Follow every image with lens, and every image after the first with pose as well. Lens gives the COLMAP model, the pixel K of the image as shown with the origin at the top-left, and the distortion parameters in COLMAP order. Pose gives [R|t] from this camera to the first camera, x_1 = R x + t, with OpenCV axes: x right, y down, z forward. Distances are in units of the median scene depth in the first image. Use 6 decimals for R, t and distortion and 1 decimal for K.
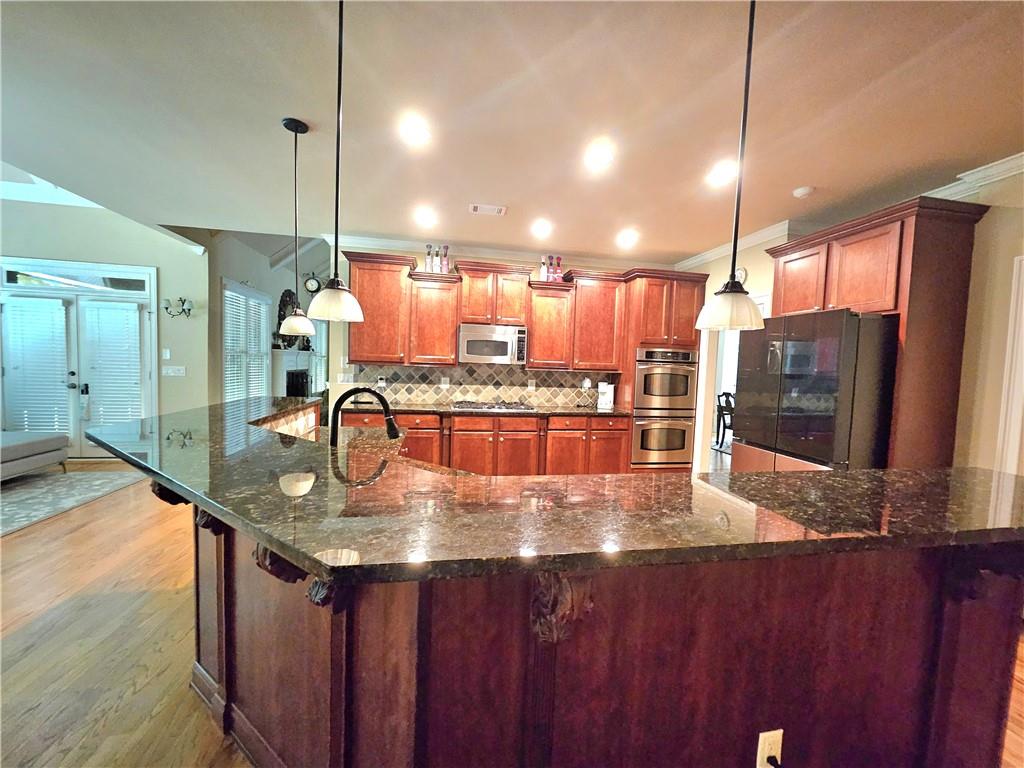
lens RADIAL K [[403.5, 0, 514.7], [0, 403.5, 386.9], [0, 0, 1]] dist [-0.003916, -0.000353]
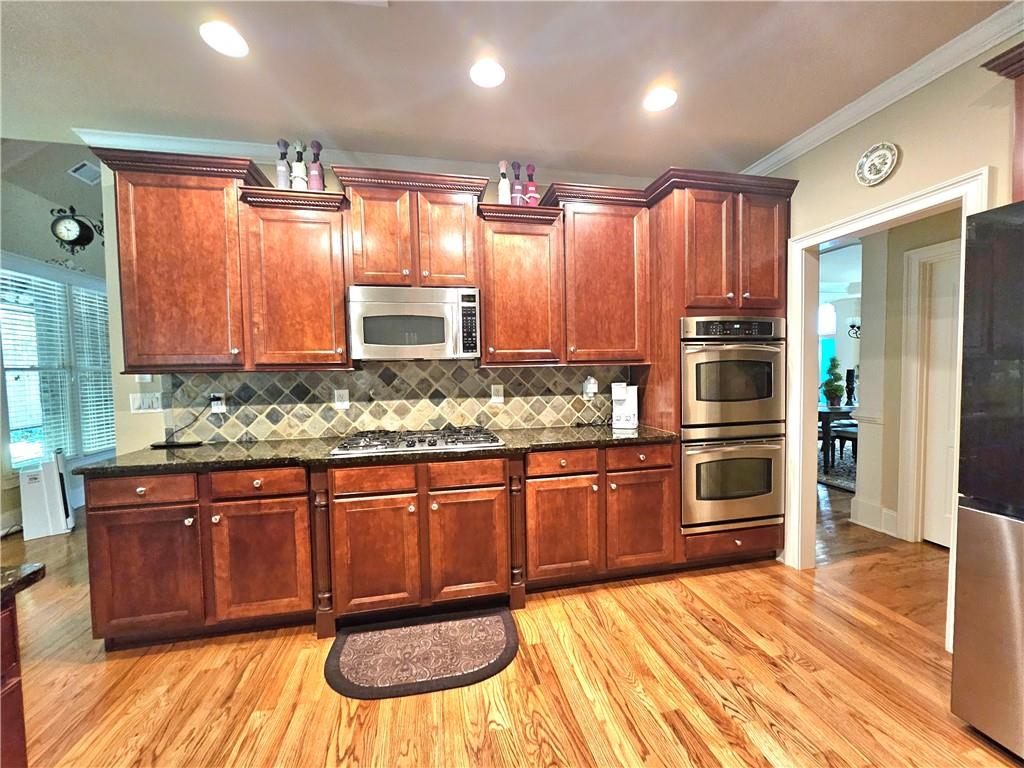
lens RADIAL K [[403.5, 0, 514.7], [0, 403.5, 386.9], [0, 0, 1]] dist [-0.003916, -0.000353]
pose [[0.998168, -0.055133, 0.024904, 0.057412], [0.055446, 0.998389, -0.012066, -0.006985], [-0.024198, 0.013425, 0.999617, 0.450493]]
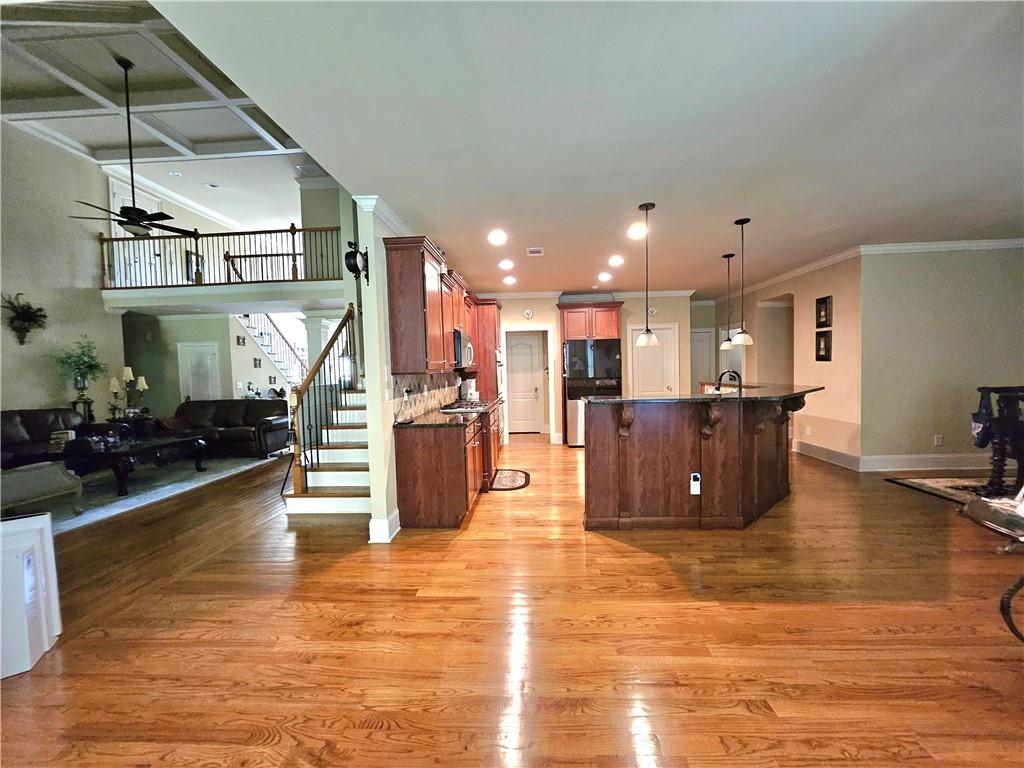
lens RADIAL K [[403.5, 0, 514.7], [0, 403.5, 386.9], [0, 0, 1]] dist [-0.003916, -0.000353]
pose [[0.233811, -0.083958, 0.968650, -1.085161], [0.091276, 0.993760, 0.064103, -0.060933], [-0.967988, 0.073426, 0.240015, 0.586935]]
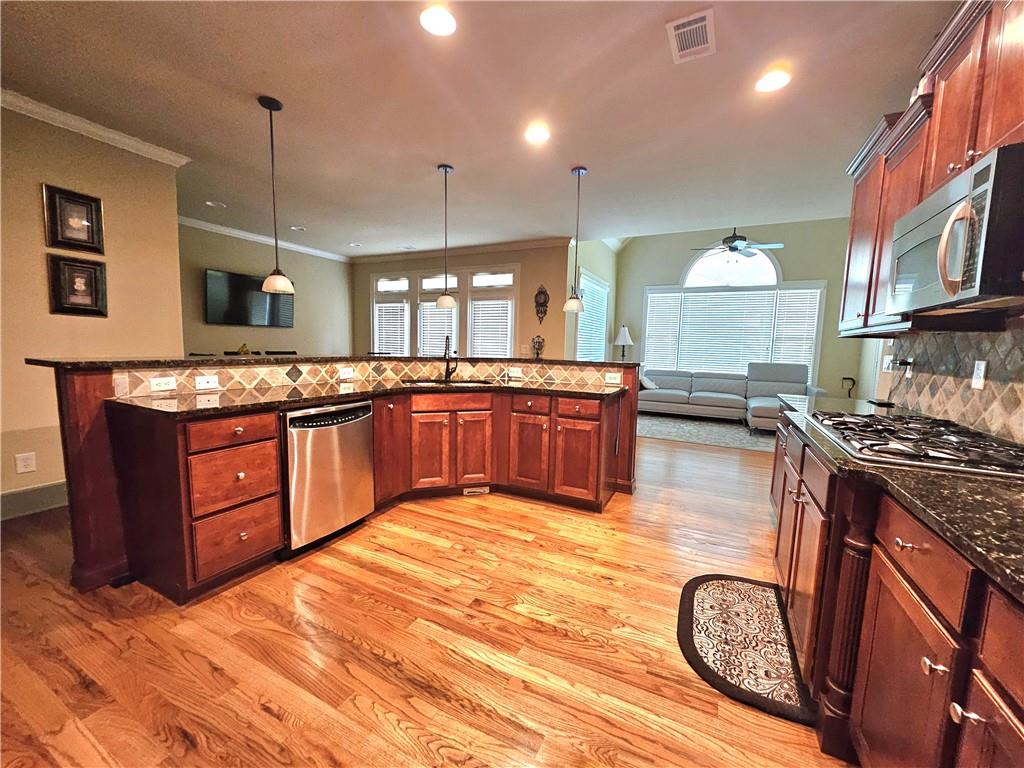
lens RADIAL K [[403.5, 0, 514.7], [0, 403.5, 386.9], [0, 0, 1]] dist [-0.003916, -0.000353]
pose [[-0.604018, 0.032623, -0.796303, 0.406558], [-0.092572, 0.989527, 0.110757, 0.001401], [0.791576, 0.140614, -0.594672, 0.913018]]
